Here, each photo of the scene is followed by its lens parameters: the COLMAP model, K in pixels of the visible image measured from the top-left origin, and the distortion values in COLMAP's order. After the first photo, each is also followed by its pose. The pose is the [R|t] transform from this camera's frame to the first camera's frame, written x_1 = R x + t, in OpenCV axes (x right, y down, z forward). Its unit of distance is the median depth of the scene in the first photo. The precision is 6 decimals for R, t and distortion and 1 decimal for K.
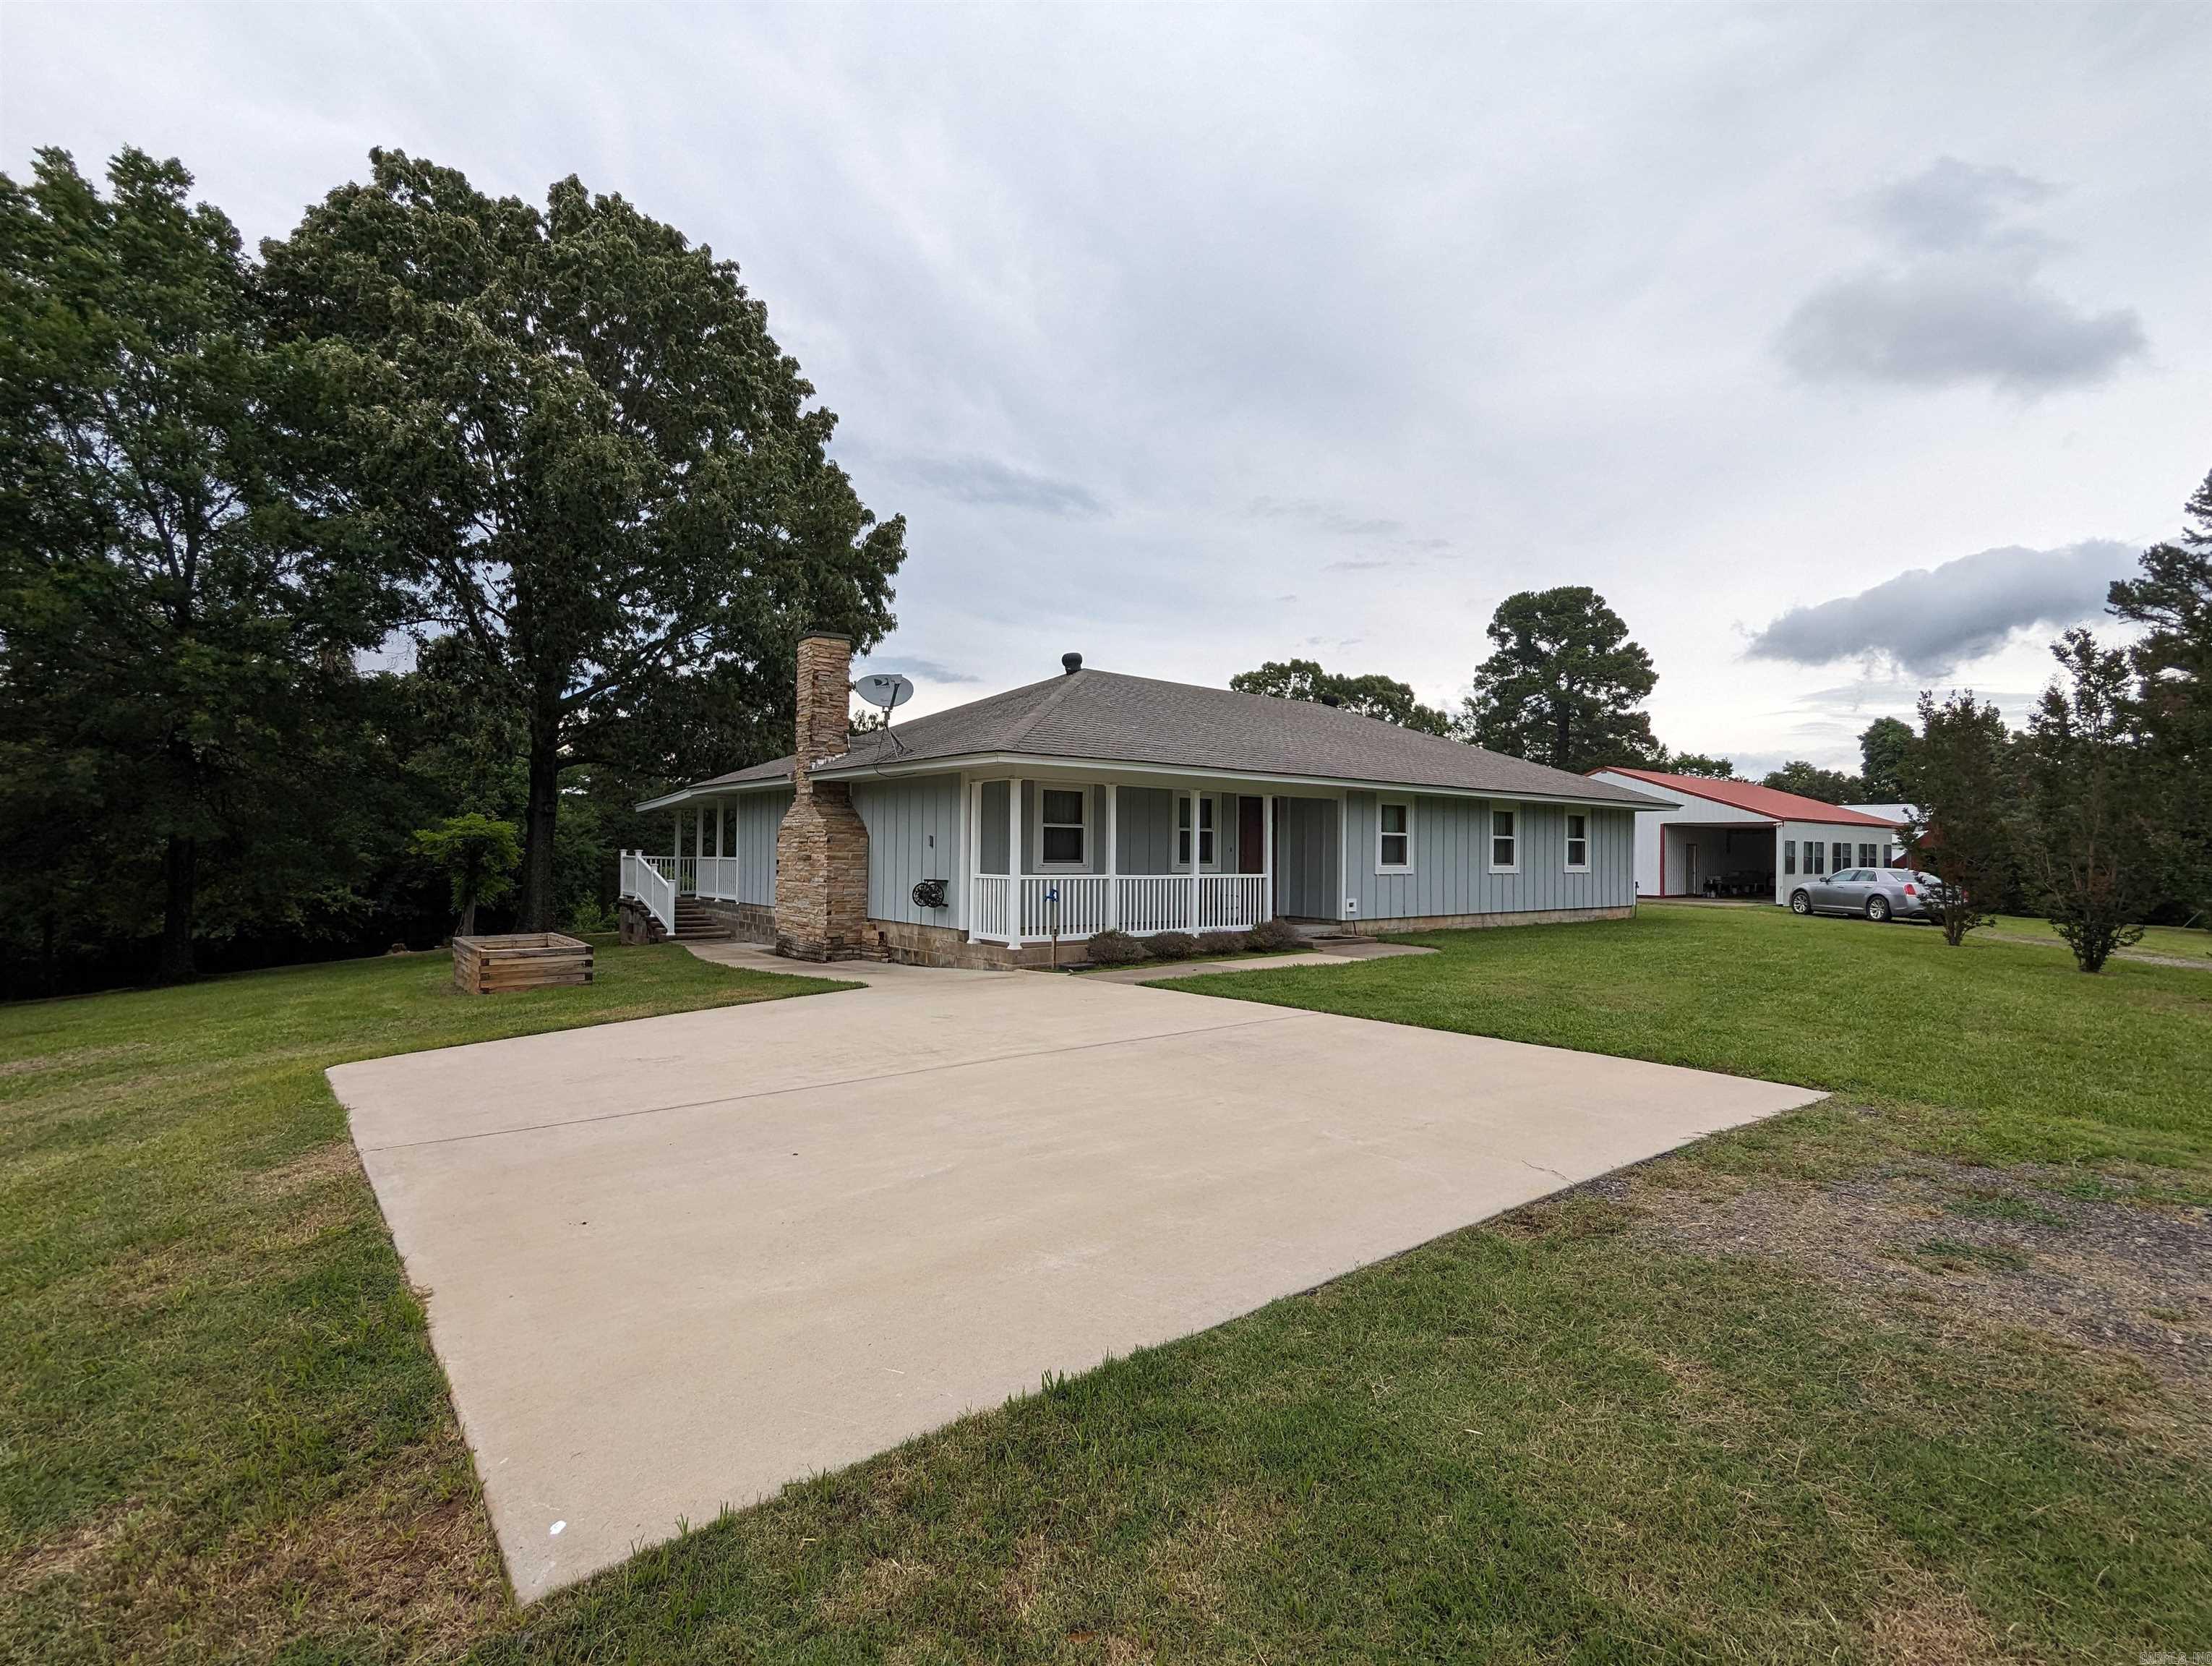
lens RADIAL K [[1058.6, 0, 1106.0], [0, 1058.6, 833.0], [0, 0, 1]] dist [-0.000693, 0.000353]
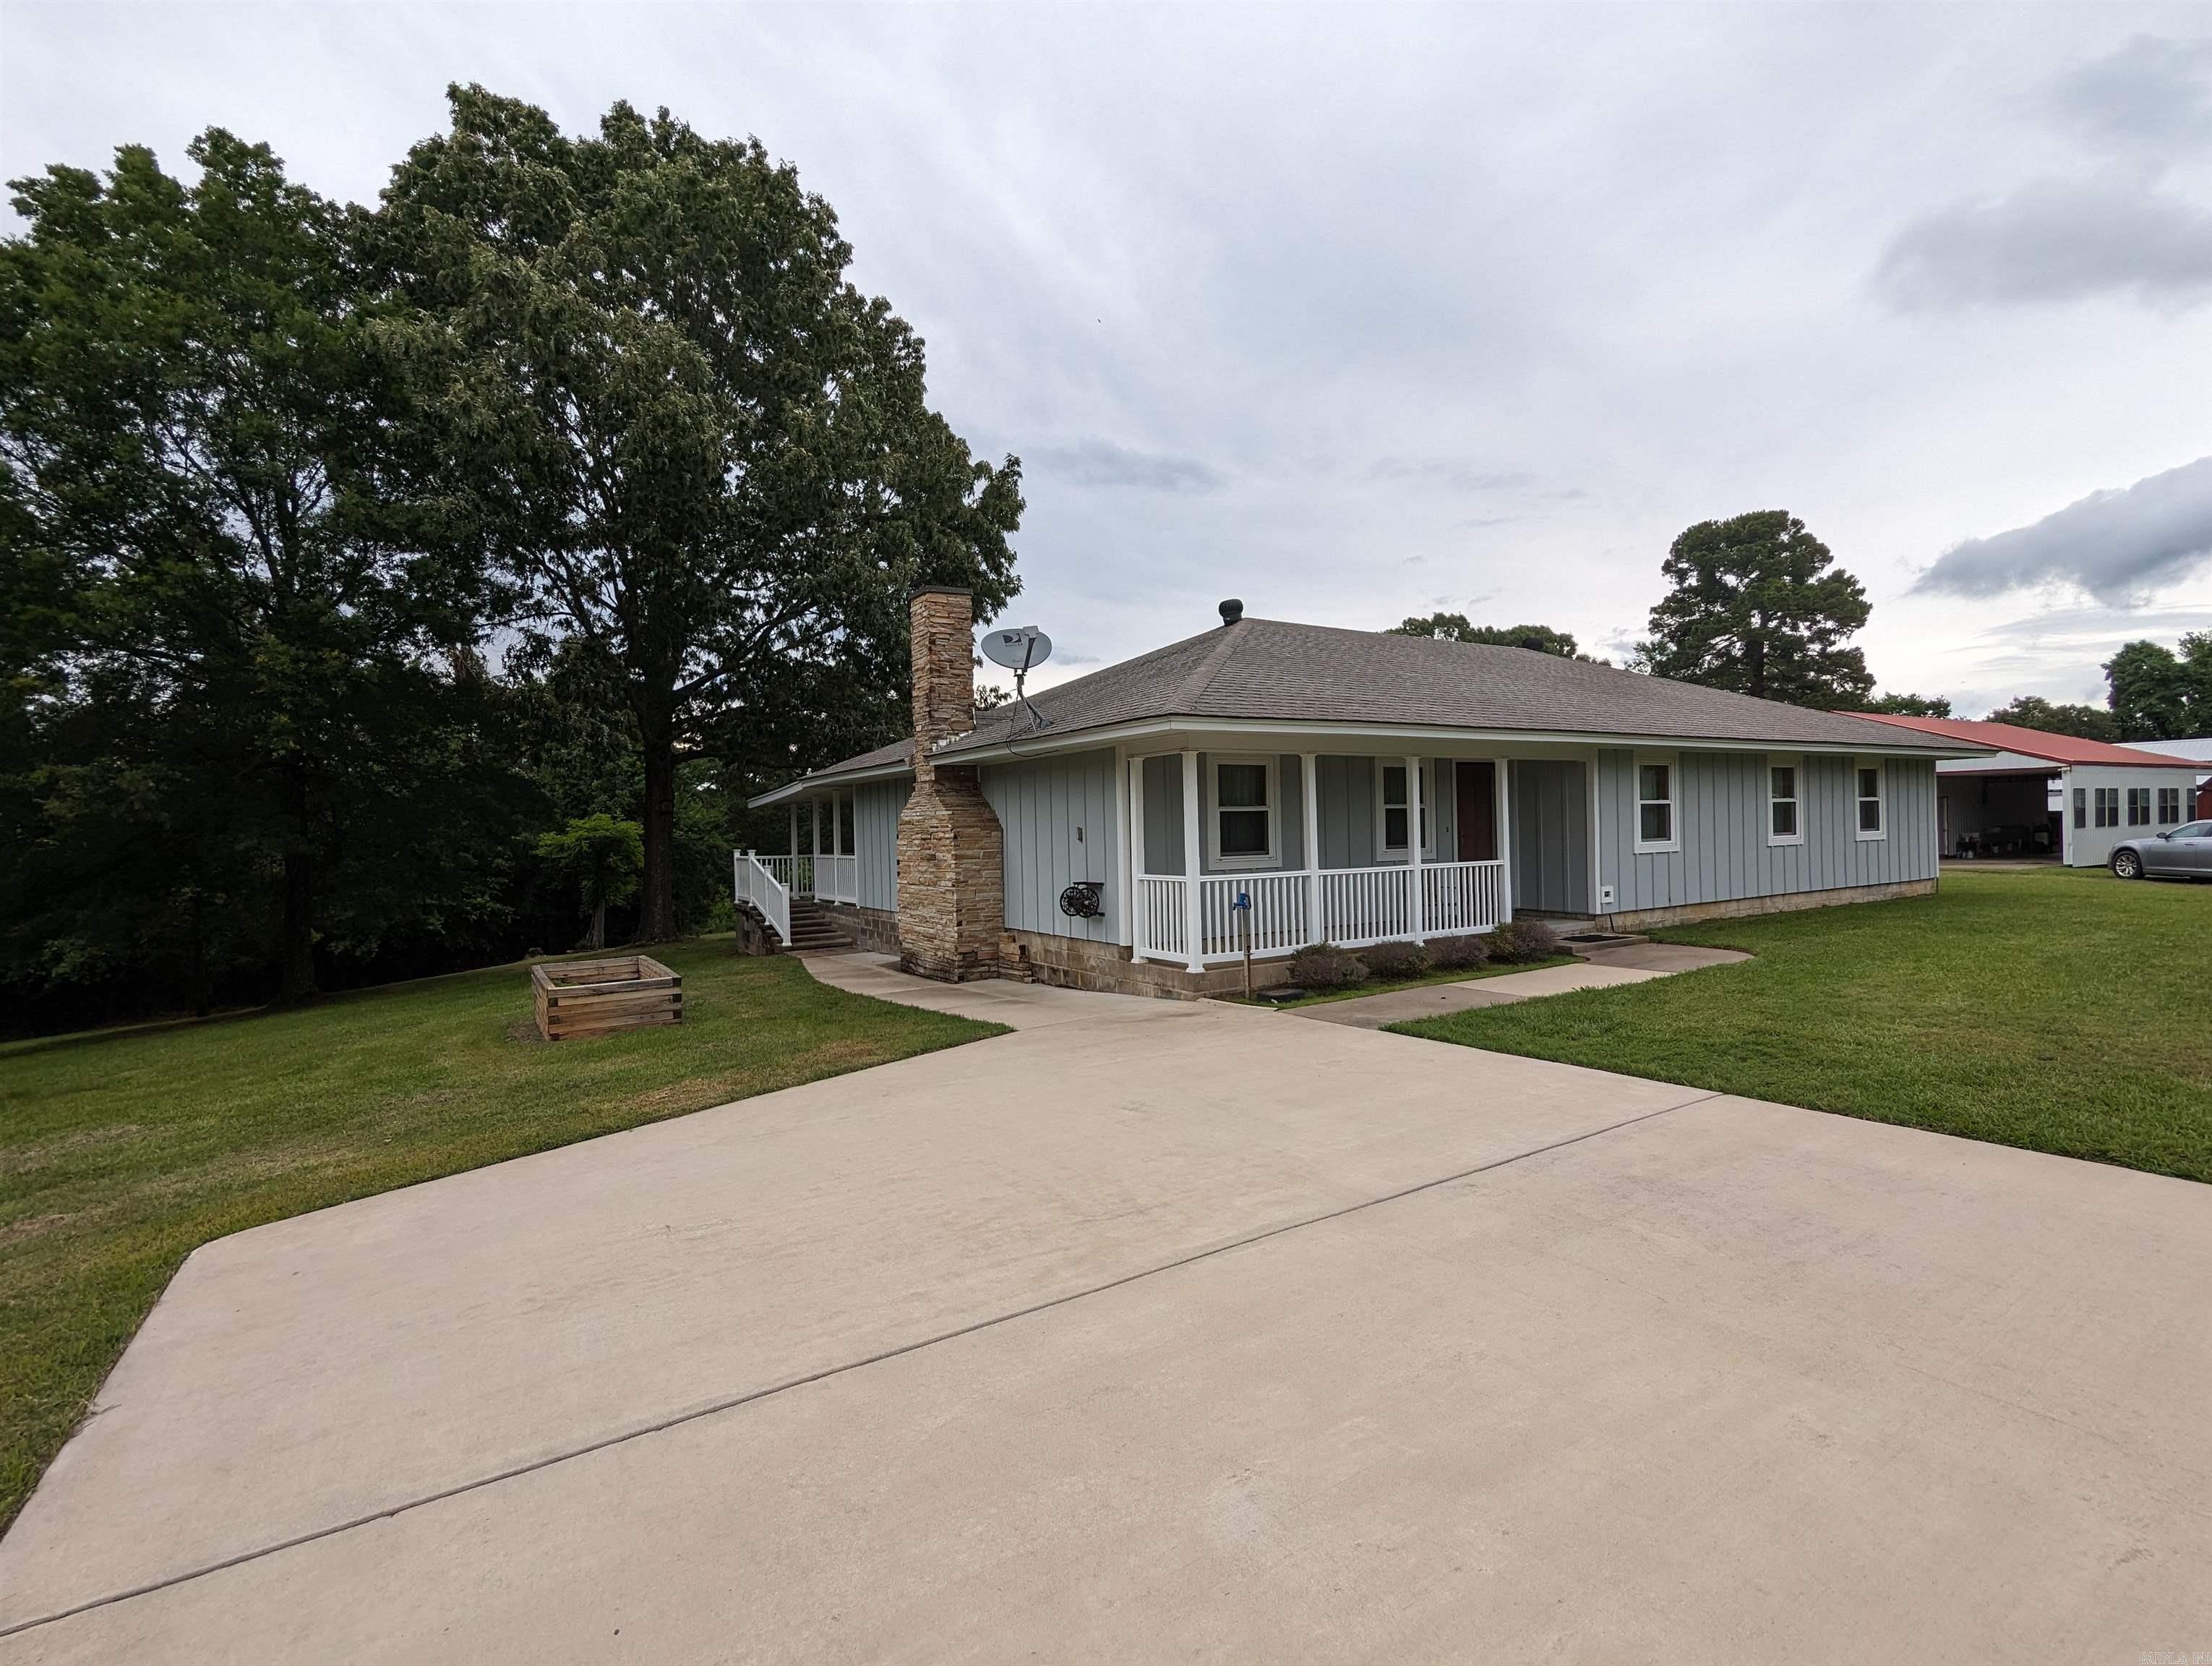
lens RADIAL K [[1058.6, 0, 1106.0], [0, 1058.6, 833.0], [0, 0, 1]] dist [-0.000693, 0.000353]
pose [[0.992615, -0.034697, -0.116241, -0.039612], [0.037349, 0.999088, 0.020715, -0.006910], [0.115416, -0.024903, 0.993005, 0.155720]]
